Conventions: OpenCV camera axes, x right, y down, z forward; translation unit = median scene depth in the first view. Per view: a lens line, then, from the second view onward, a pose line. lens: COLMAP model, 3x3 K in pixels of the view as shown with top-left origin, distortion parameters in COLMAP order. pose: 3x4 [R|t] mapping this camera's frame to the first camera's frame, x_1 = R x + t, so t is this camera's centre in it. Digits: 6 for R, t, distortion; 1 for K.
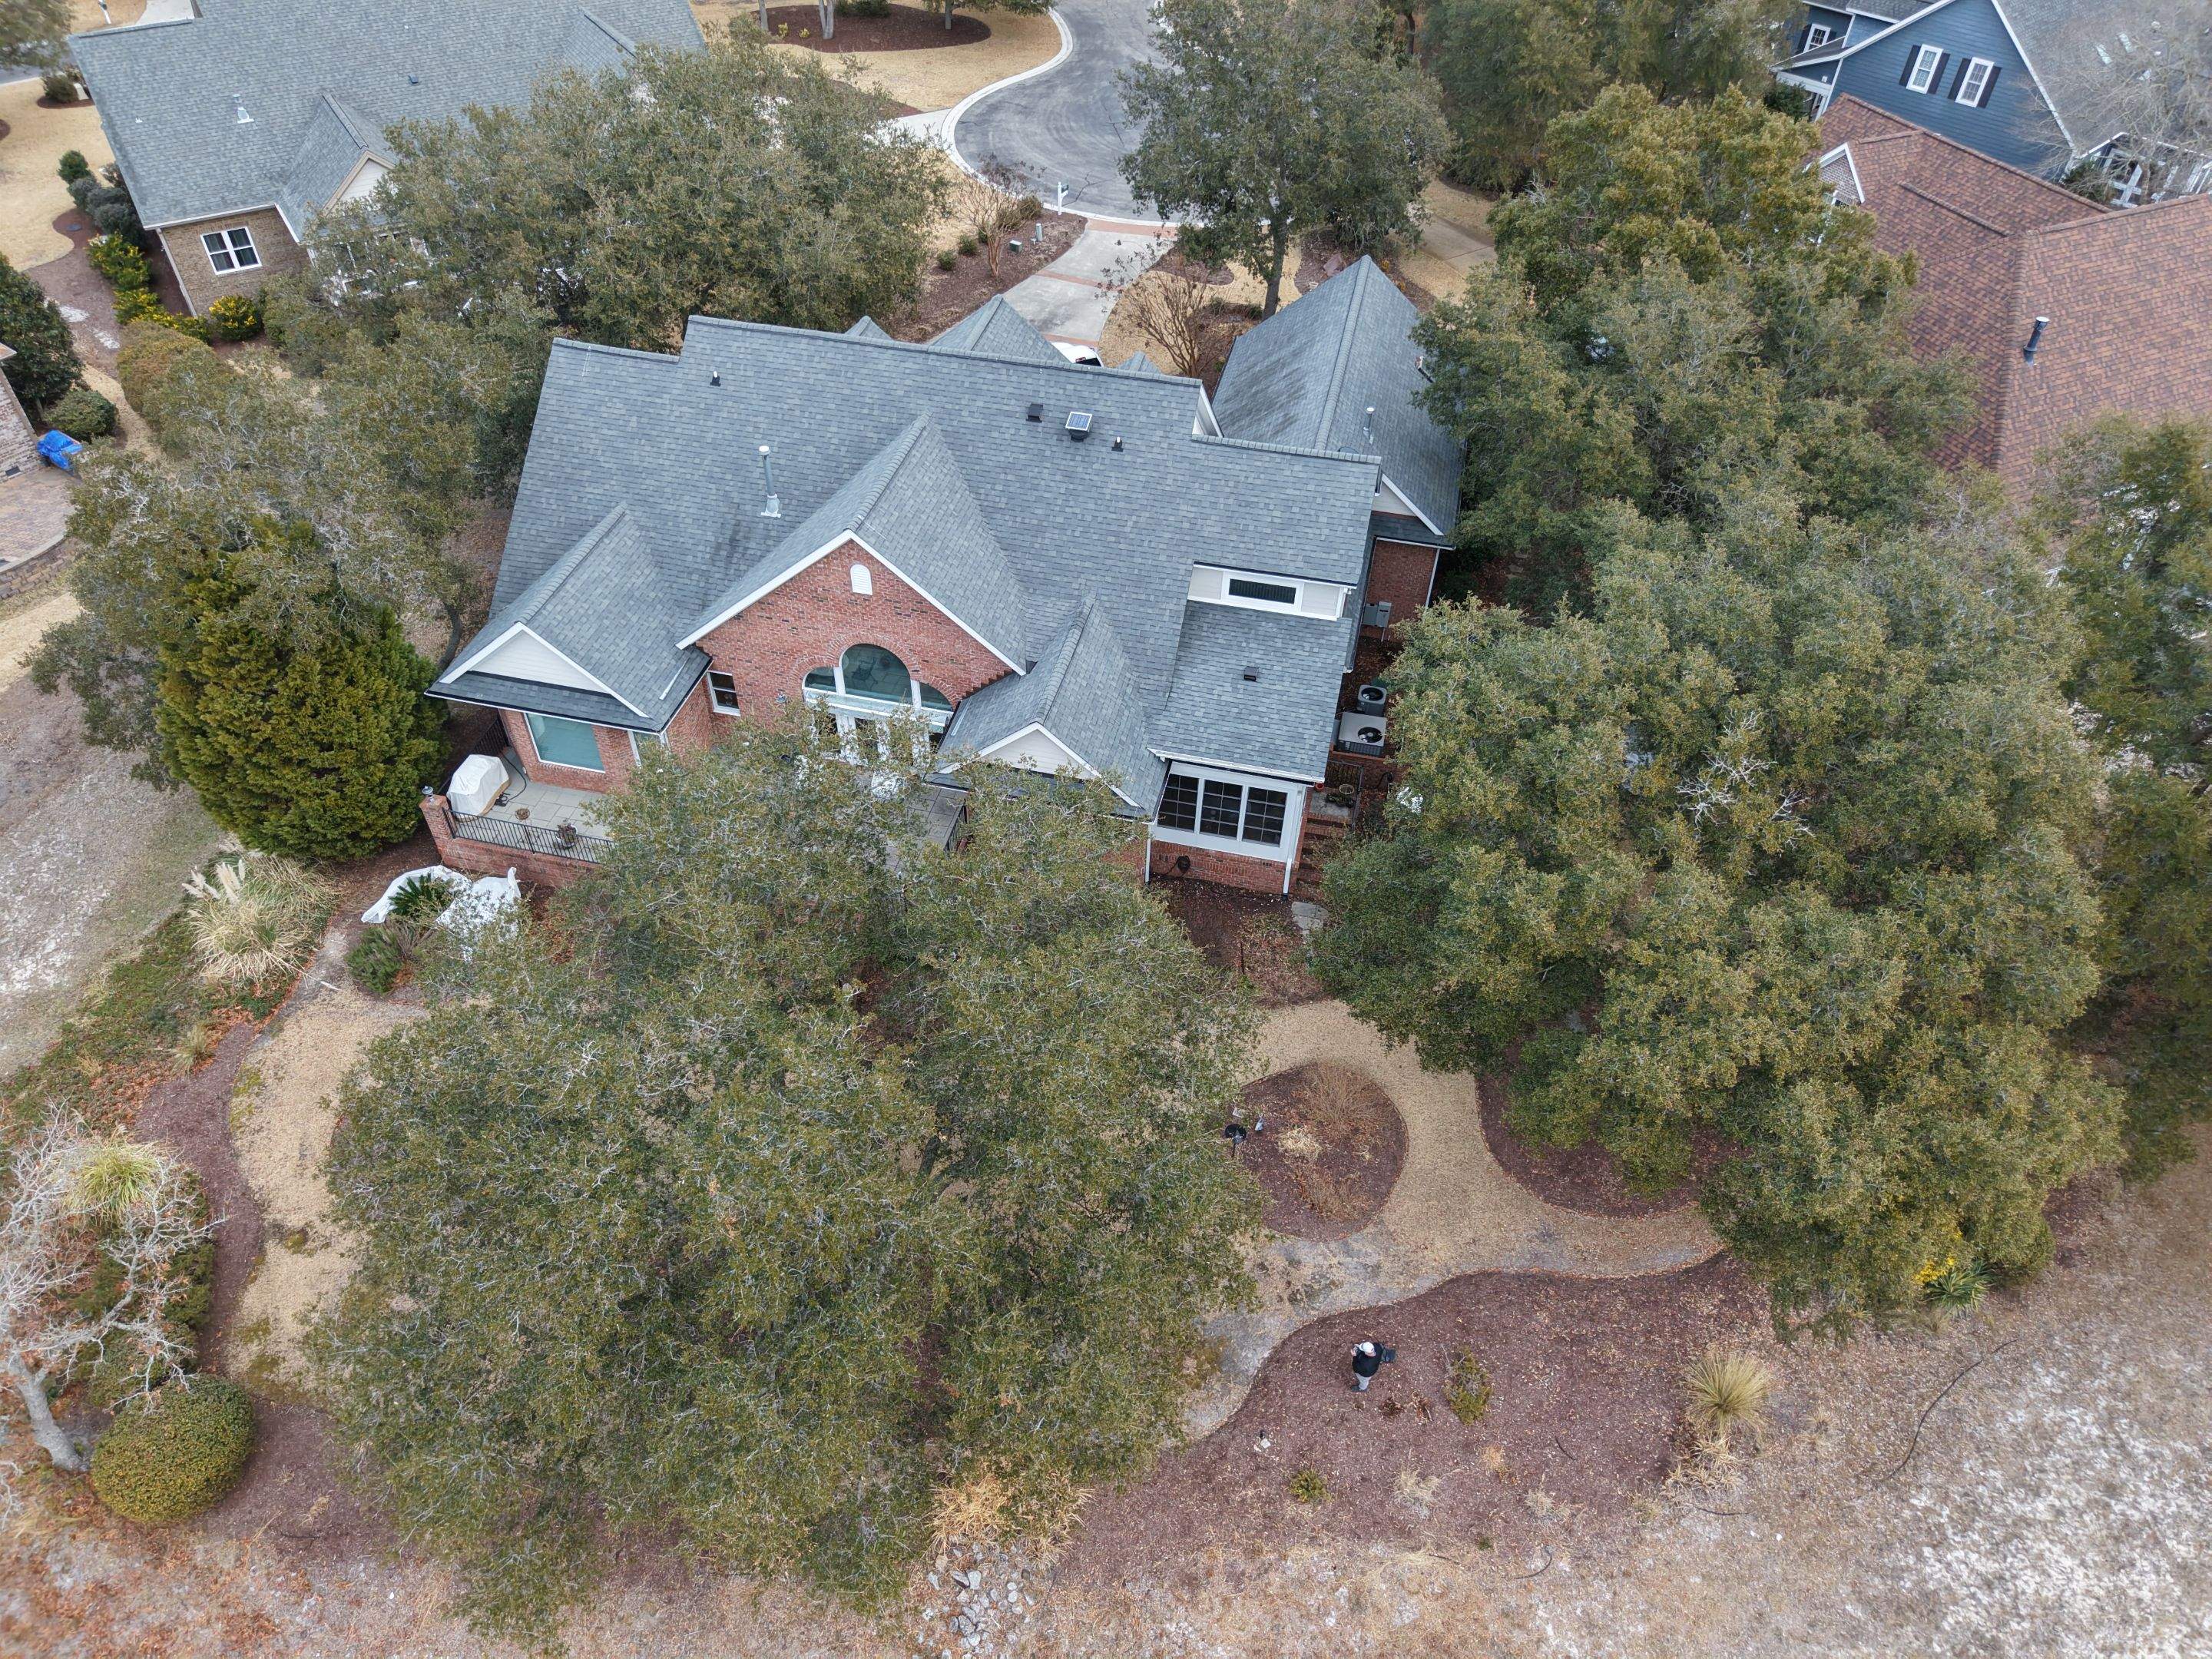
lens RADIAL K [[1485.7, 0, 1105.1], [0, 1485.7, 843.9], [0, 0, 1]] dist [0.022766, -0.016149]
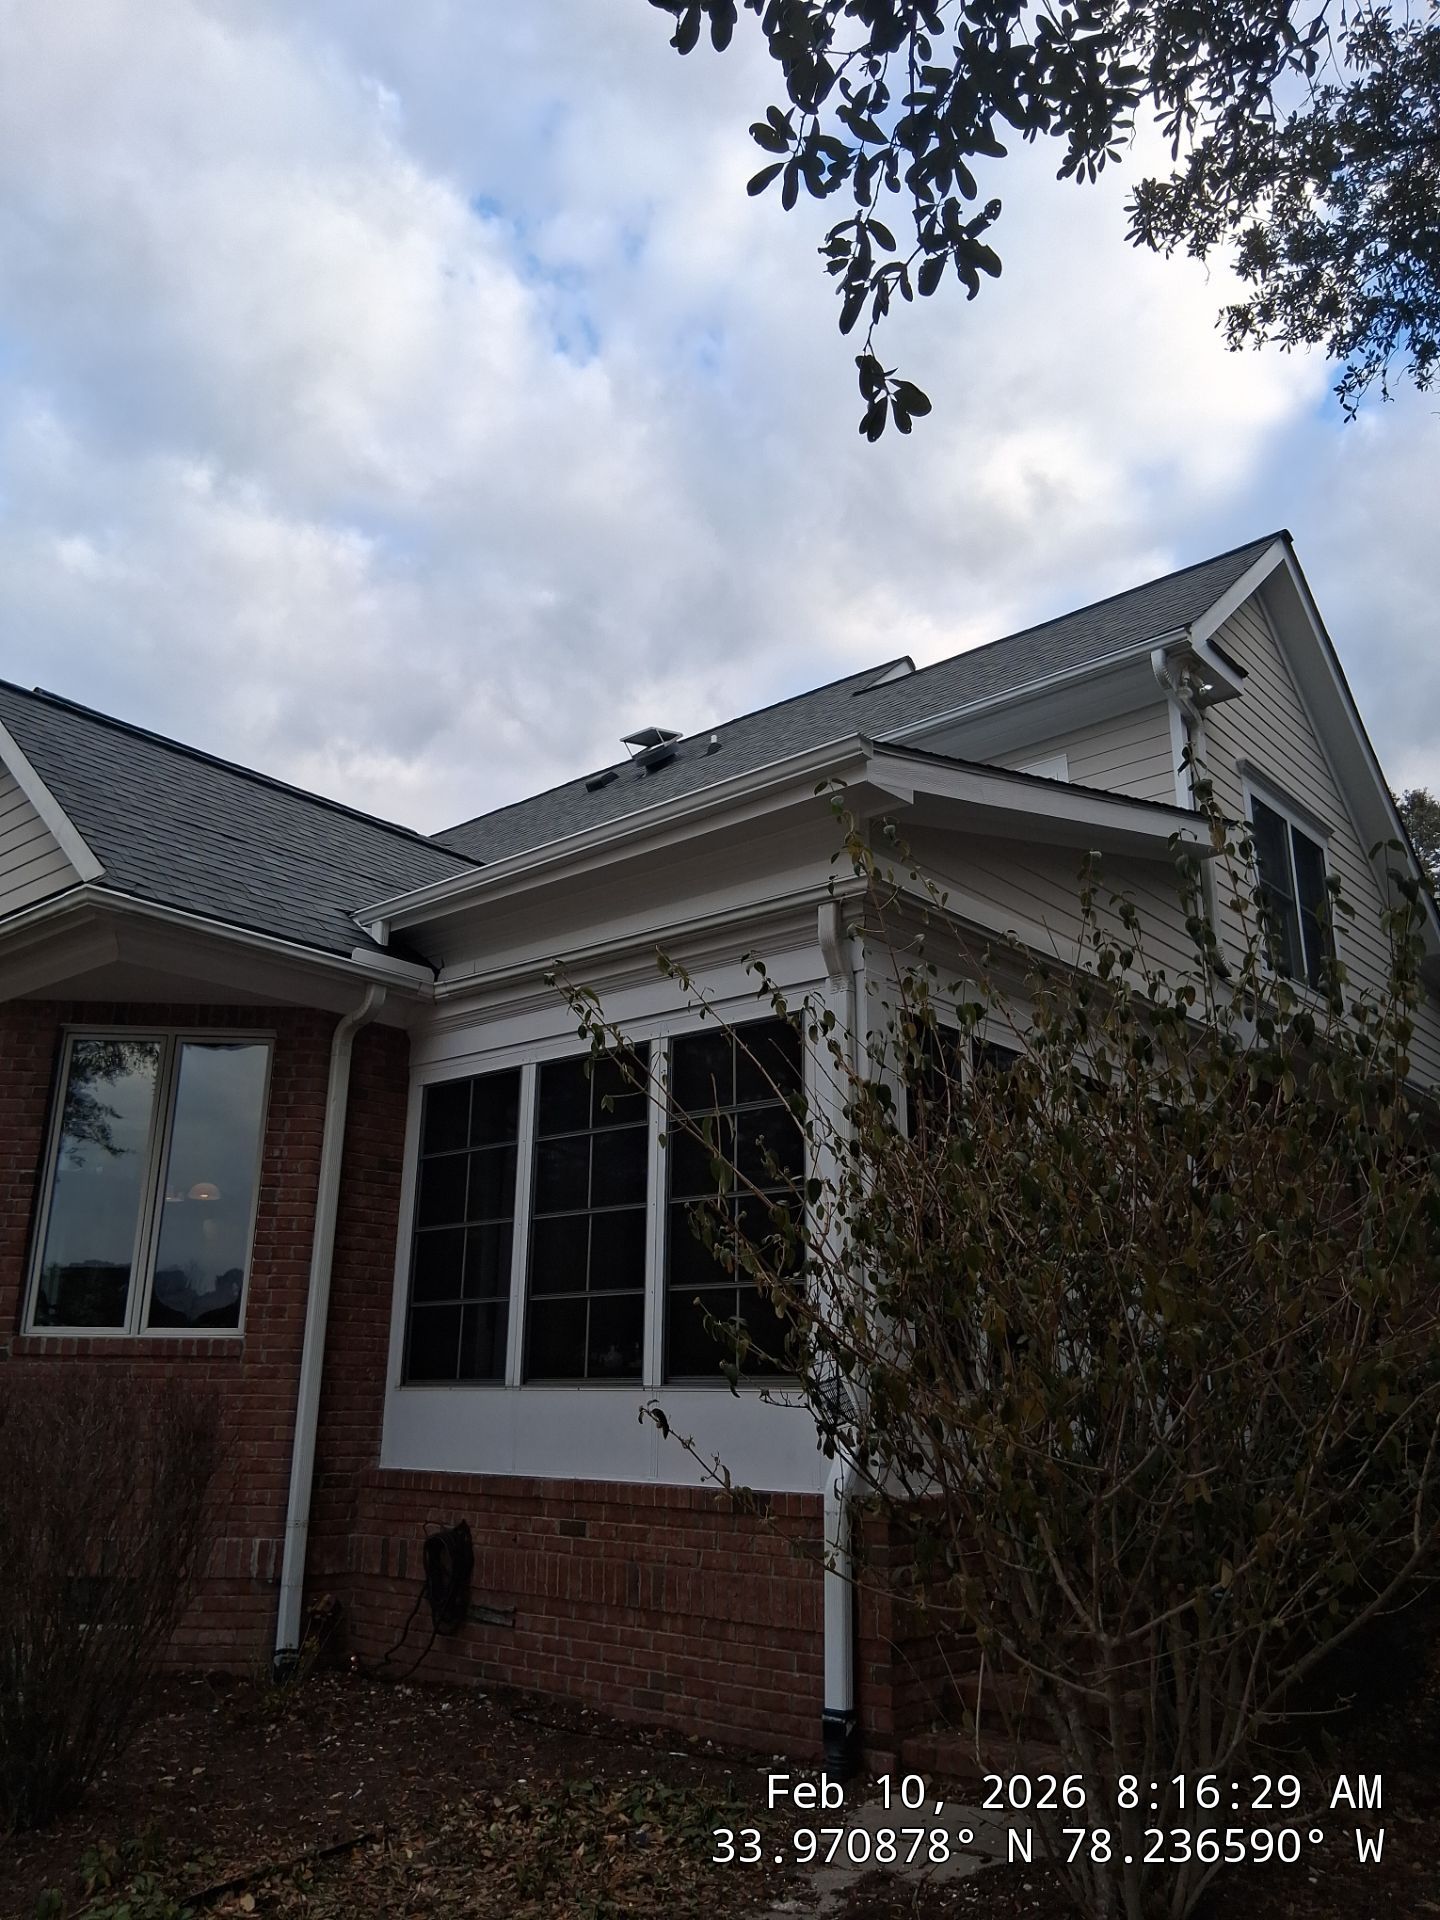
lens RADIAL K [[1468.2, 0, 712.2], [0, 1468.2, 952.9], [0, 0, 1]] dist [0.115120, -0.204658]
pose [[0.885546, -0.144619, -0.441467, 0.201378], [-0.323991, 0.488777, -0.810017, 0.135934], [0.332923, 0.860338, 0.385980, 0.880014]]
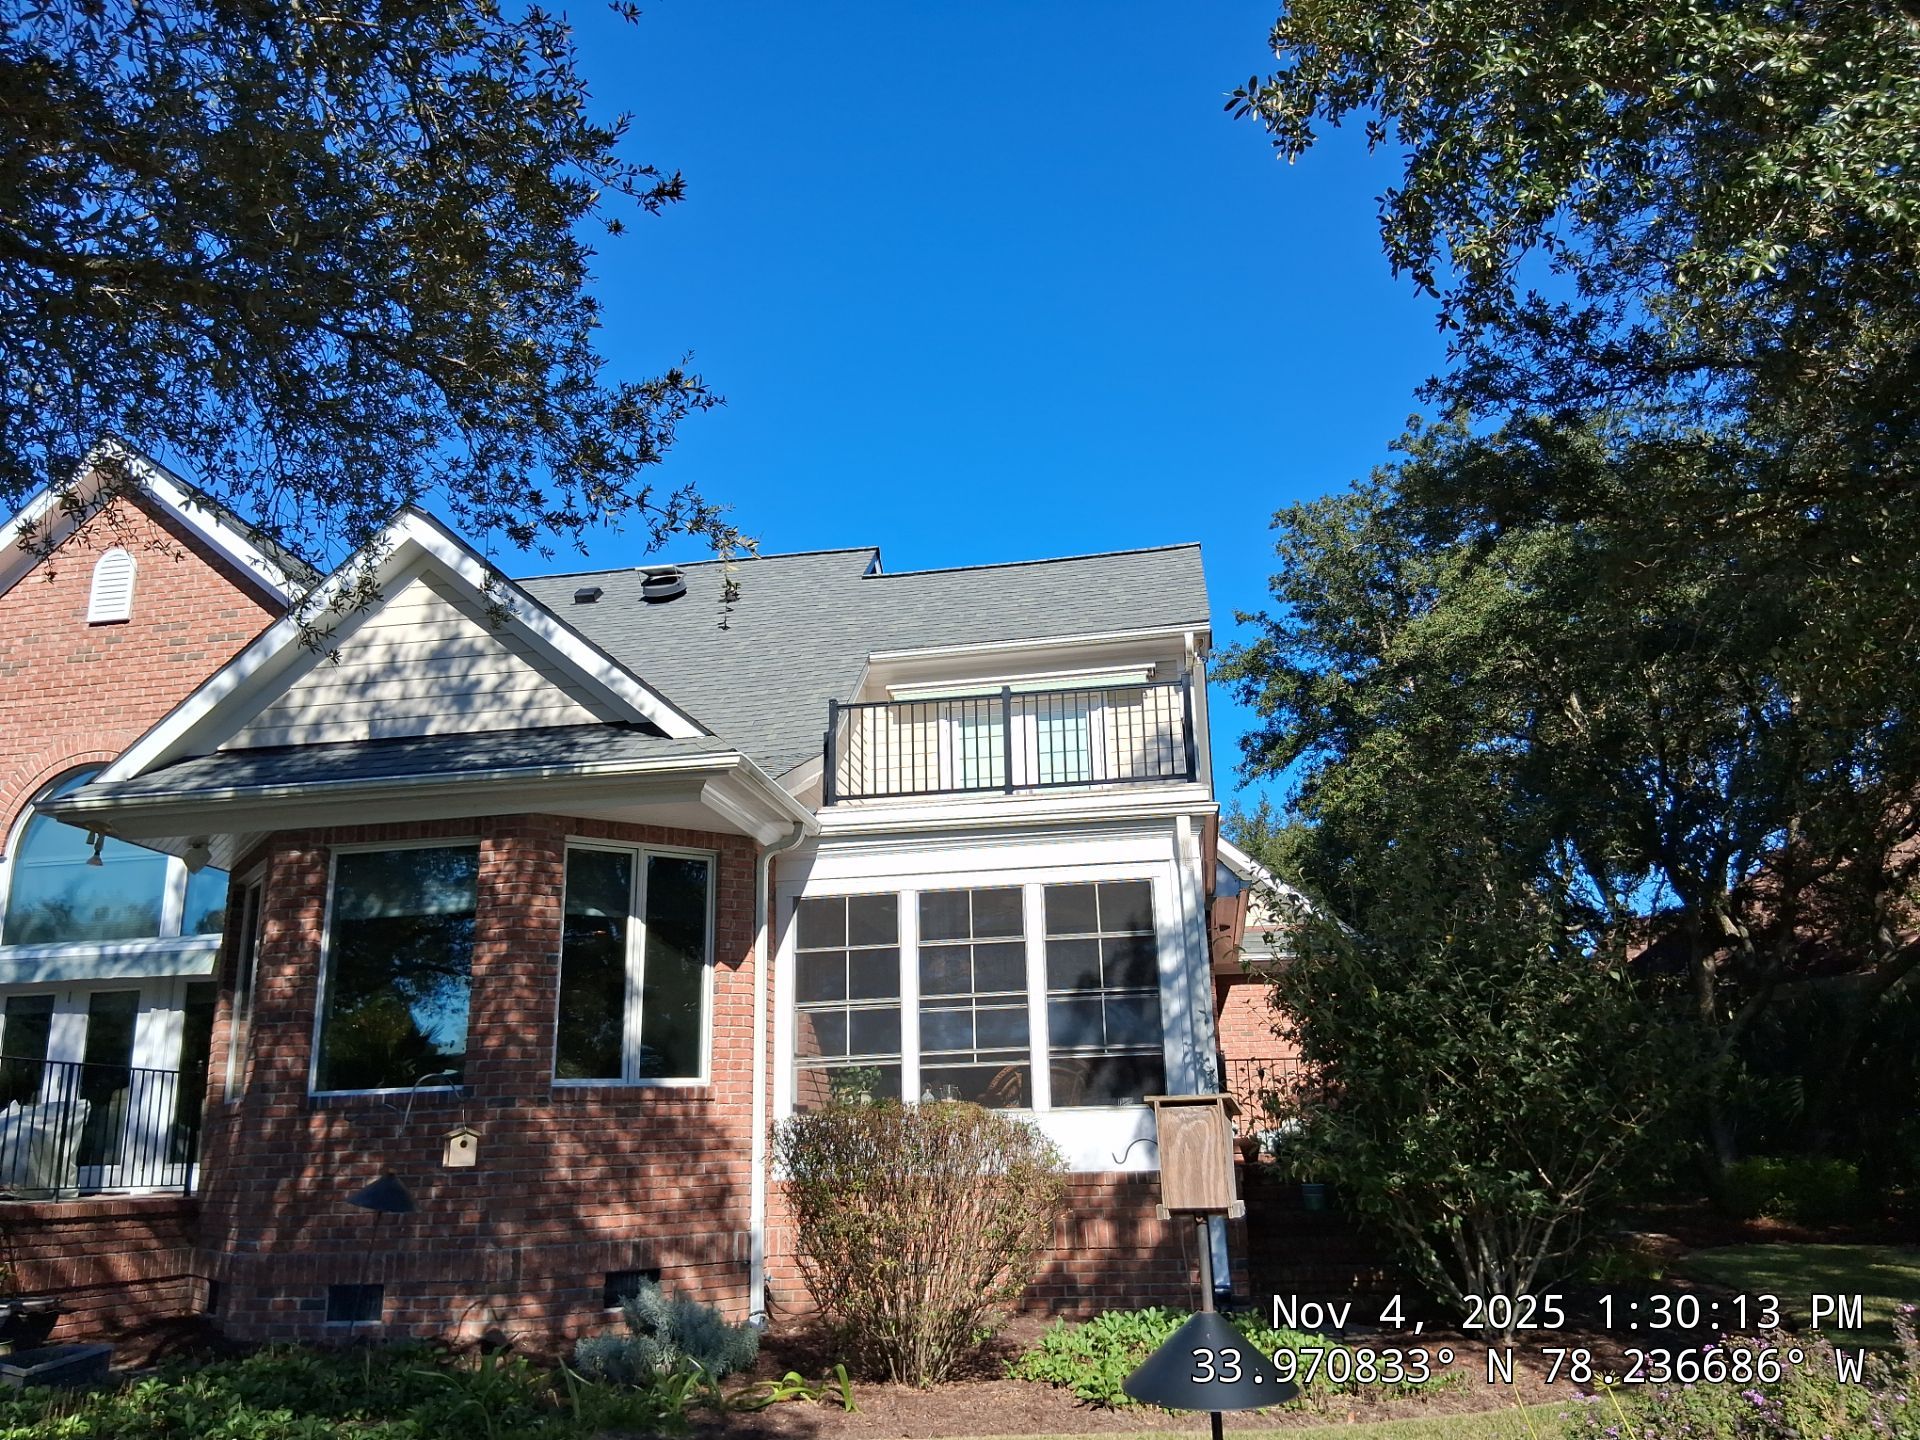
lens RADIAL K [[1482.6, 0, 969.9], [0, 1482.6, 726.3], [0, 0, 1]] dist [0.123566, -0.223274]
pose [[0.996415, -0.025544, 0.080654, 0.051504], [0.083025, 0.478506, -0.874150, 0.244043], [-0.016264, 0.877713, 0.478911, 0.779288]]
